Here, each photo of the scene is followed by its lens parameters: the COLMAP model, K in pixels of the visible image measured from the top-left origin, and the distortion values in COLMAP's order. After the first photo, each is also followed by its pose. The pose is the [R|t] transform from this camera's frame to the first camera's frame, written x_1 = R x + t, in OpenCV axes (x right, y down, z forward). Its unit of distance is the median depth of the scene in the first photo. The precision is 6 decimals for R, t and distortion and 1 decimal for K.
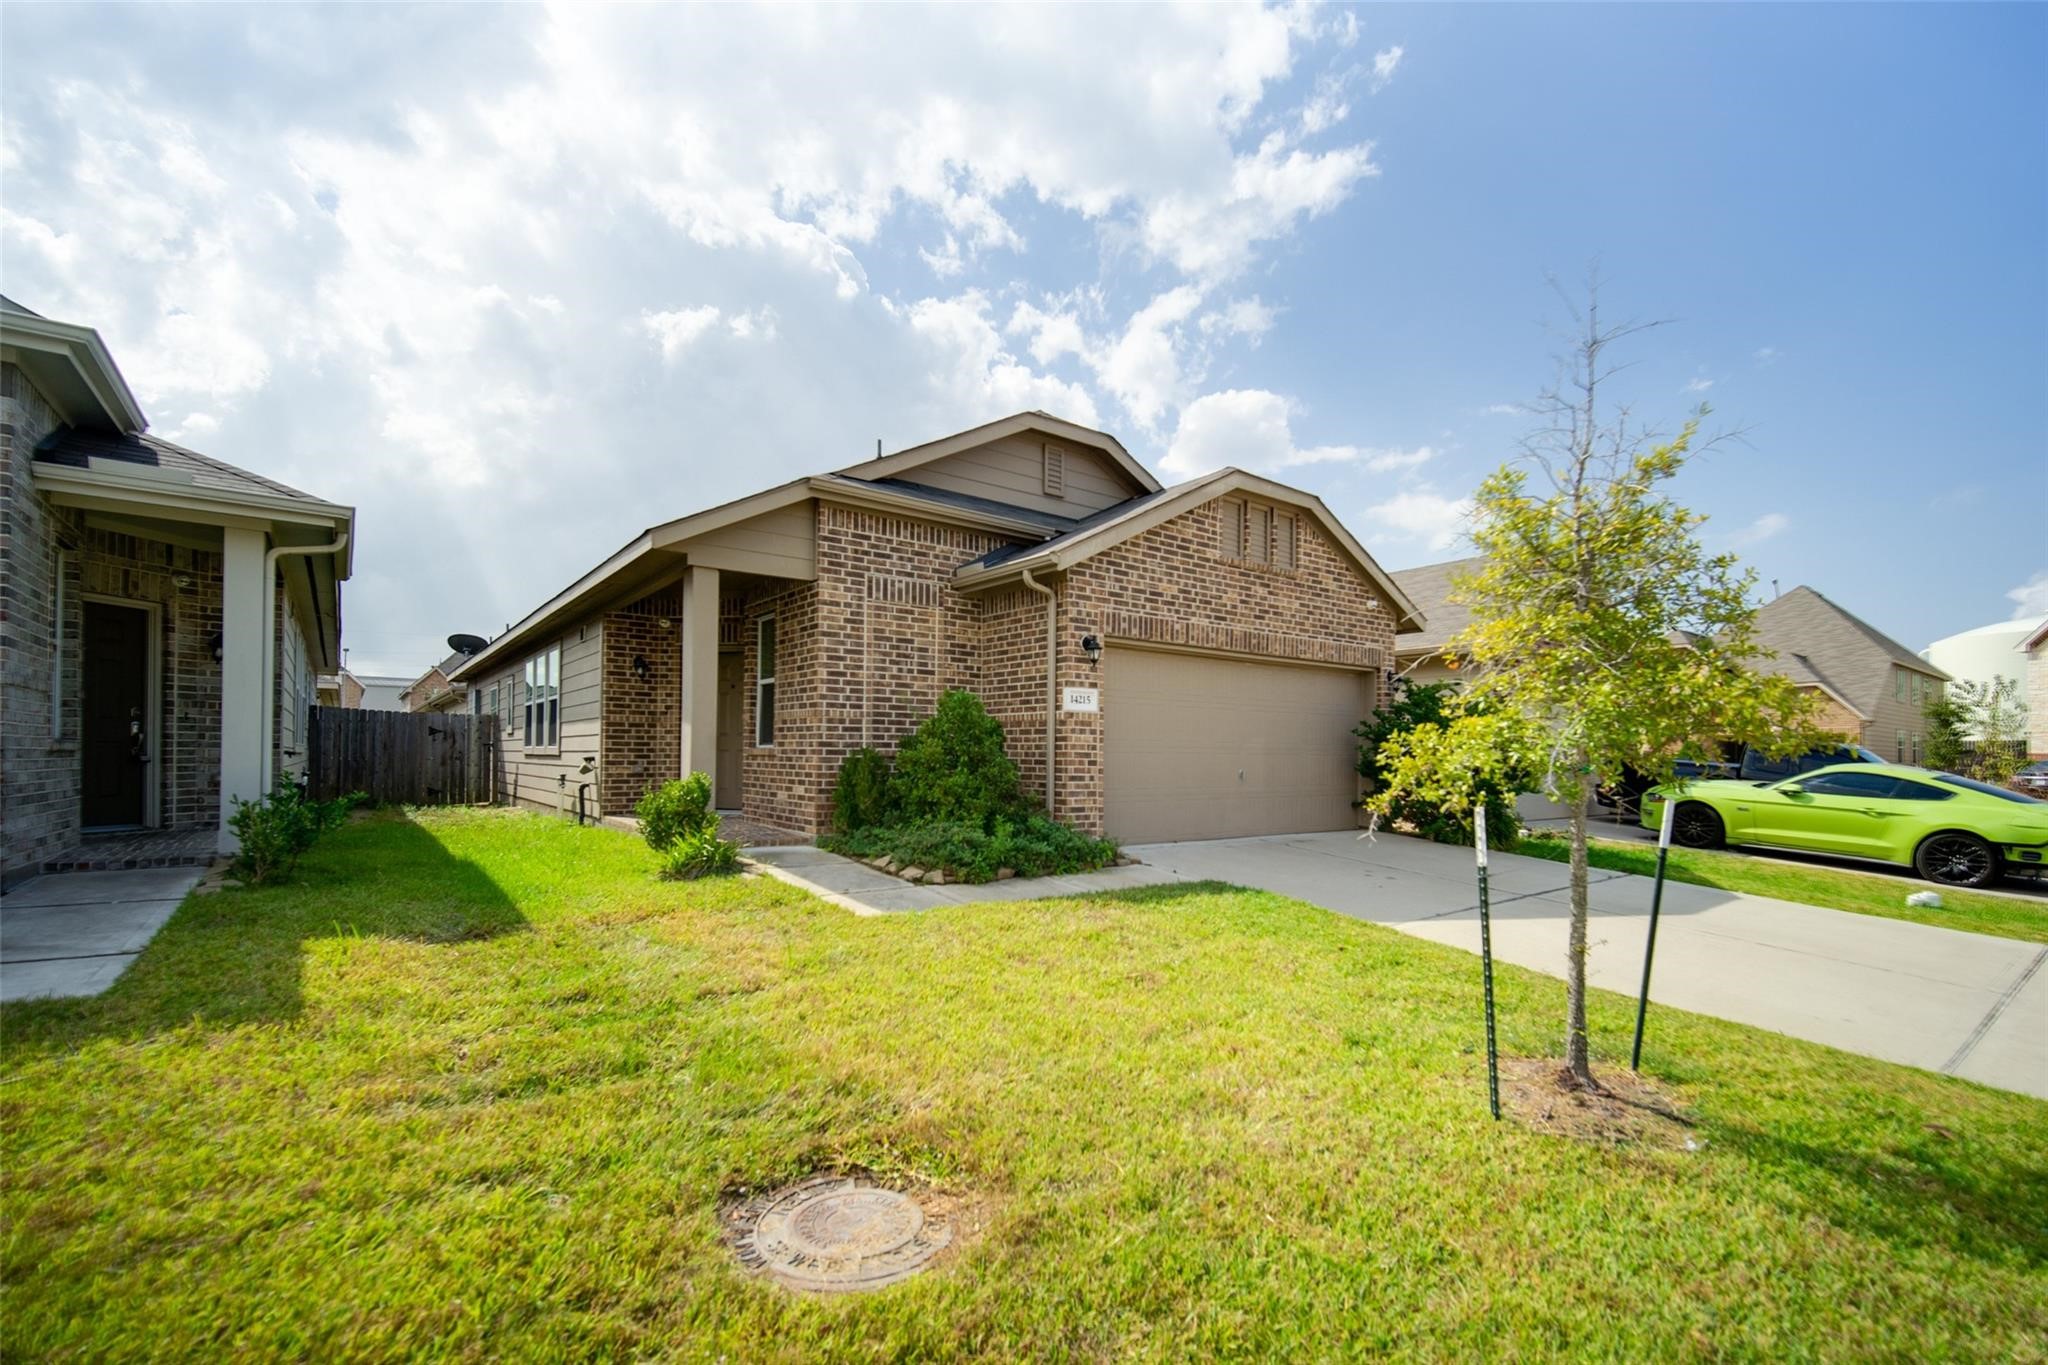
lens RADIAL K [[891.6, 0, 1033.5], [0, 891.6, 753.0], [0, 0, 1]] dist [-0.007058, 0.001365]
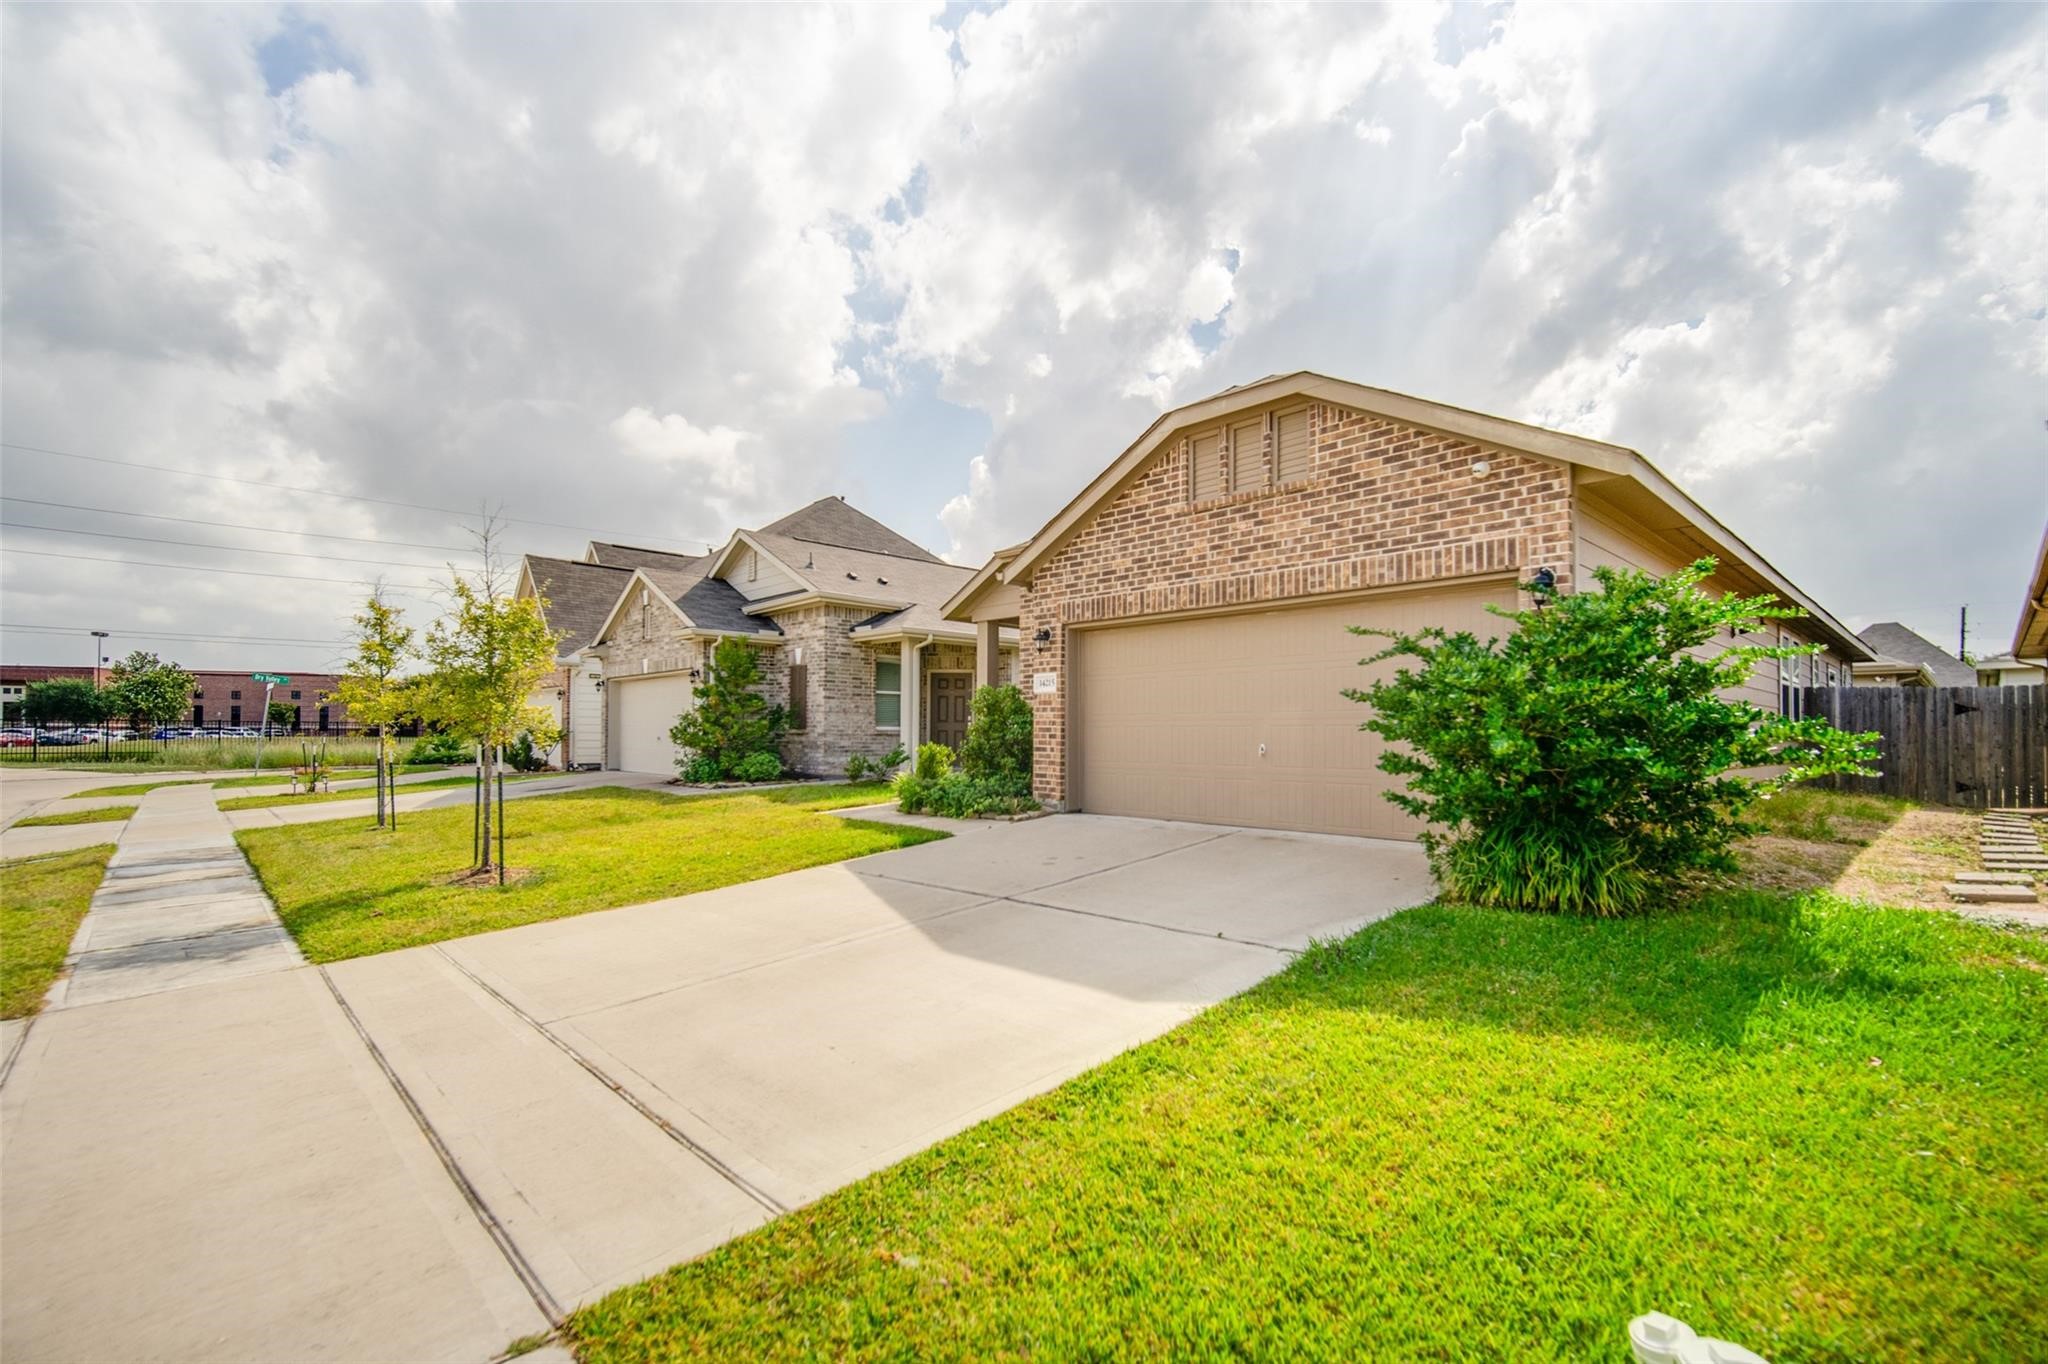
lens RADIAL K [[891.6, 0, 1066.1], [0, 891.6, 720.4], [0, 0, 1]] dist [-0.007058, 0.001365]
pose [[0.149038, -0.027950, -0.988436, 1.183050], [0.000469, 0.999602, -0.028195, 0.022430], [0.988831, 0.003738, 0.148992, 0.821849]]
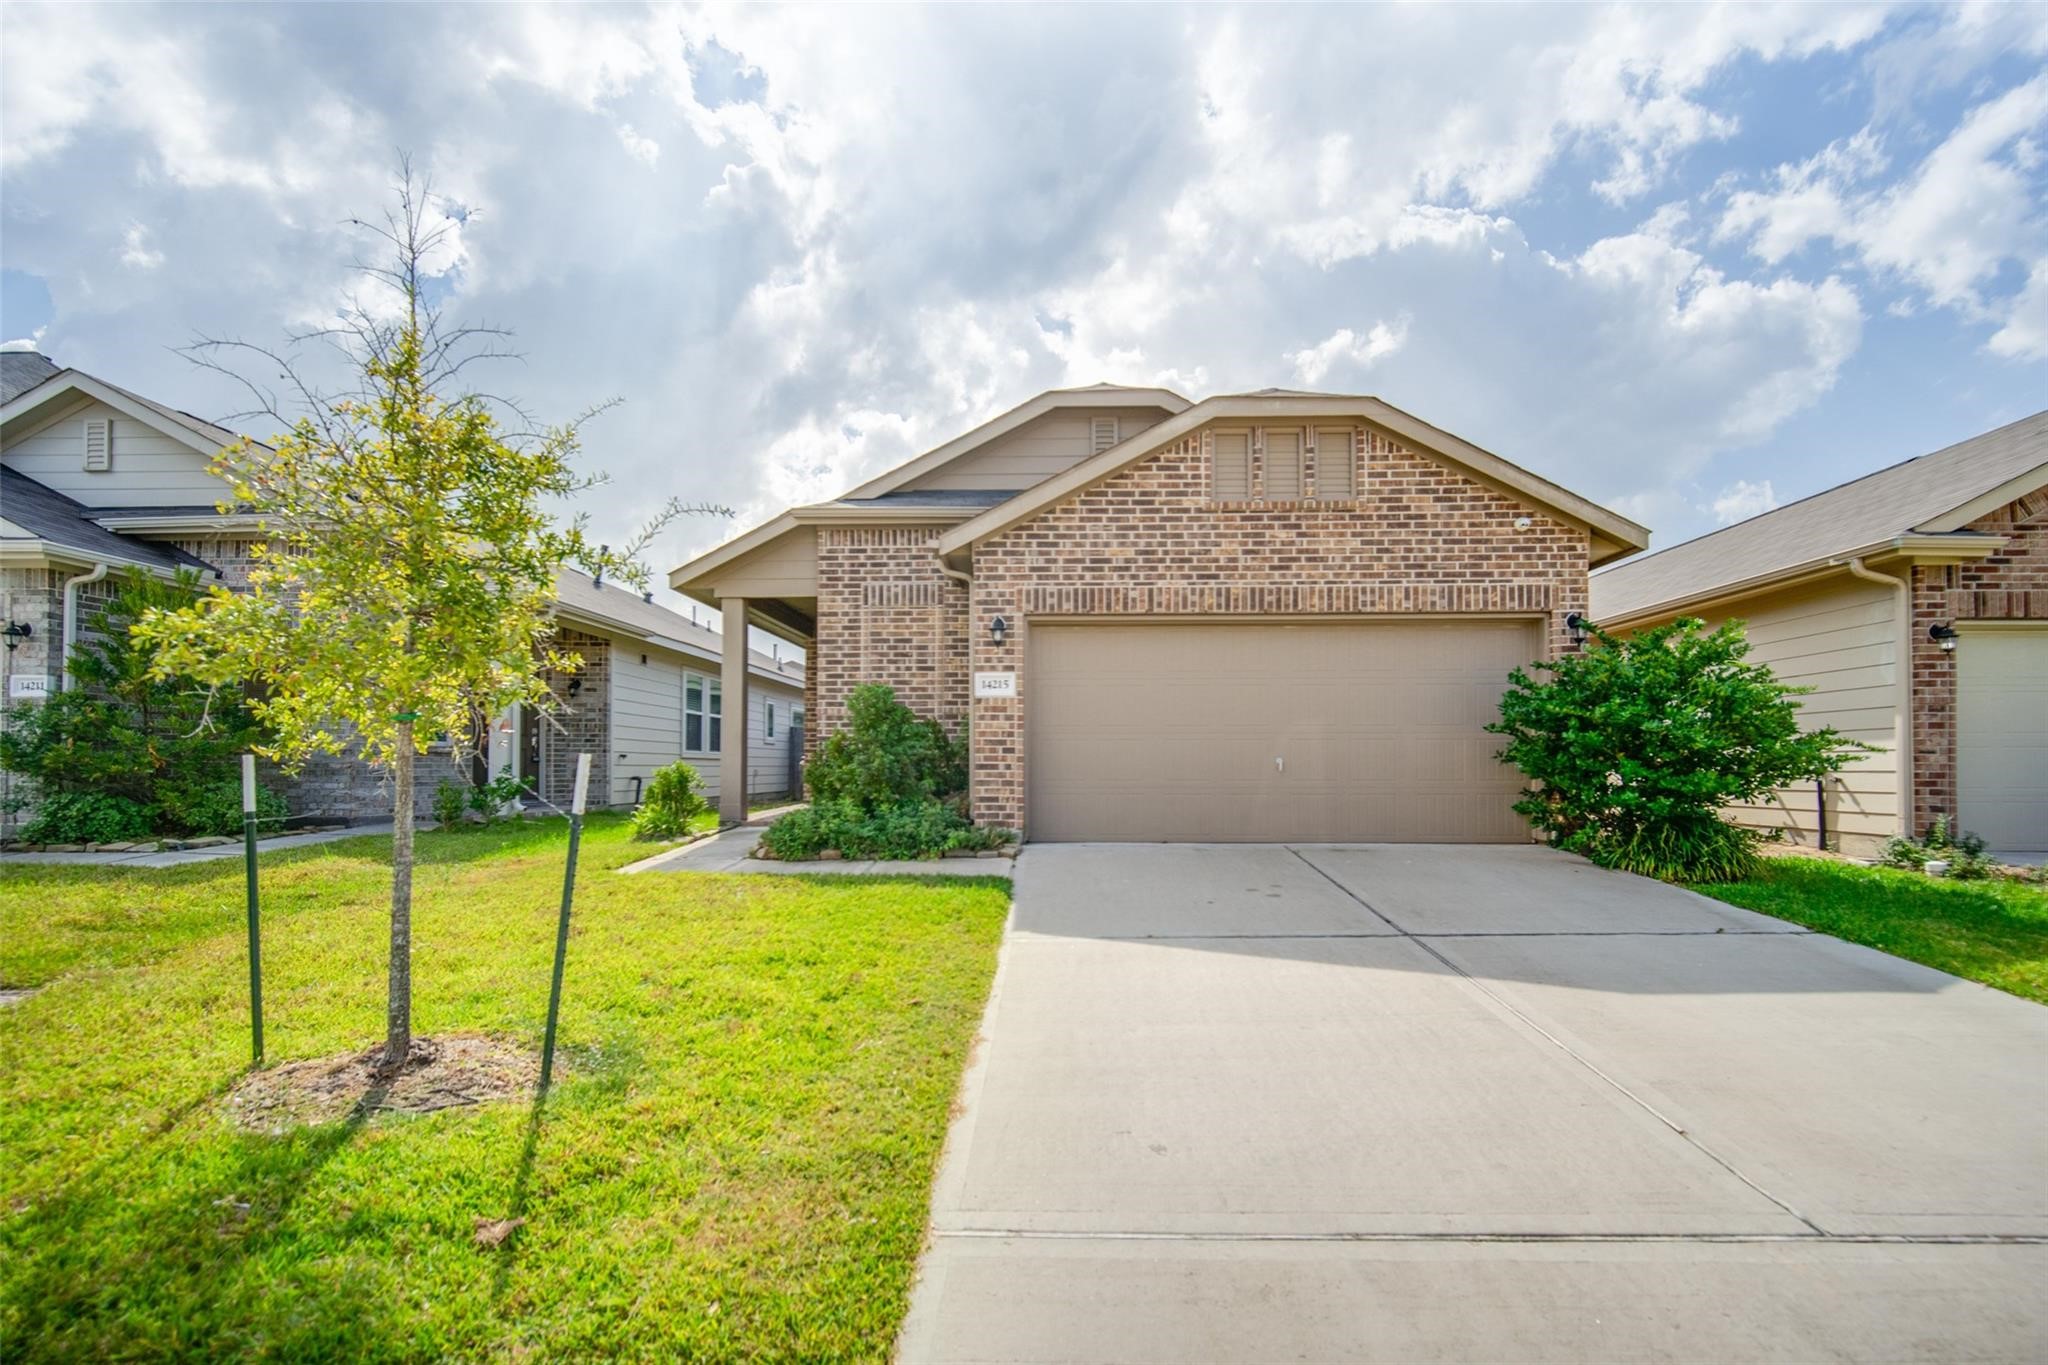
lens RADIAL K [[891.6, 0, 1028.5], [0, 891.6, 756.0], [0, 0, 1]] dist [-0.007058, 0.001365]
pose [[0.782985, -0.017006, -0.621808, 0.652895], [0.011024, 0.999849, -0.013463, 0.029106], [0.621943, 0.003687, 0.783054, 0.264324]]
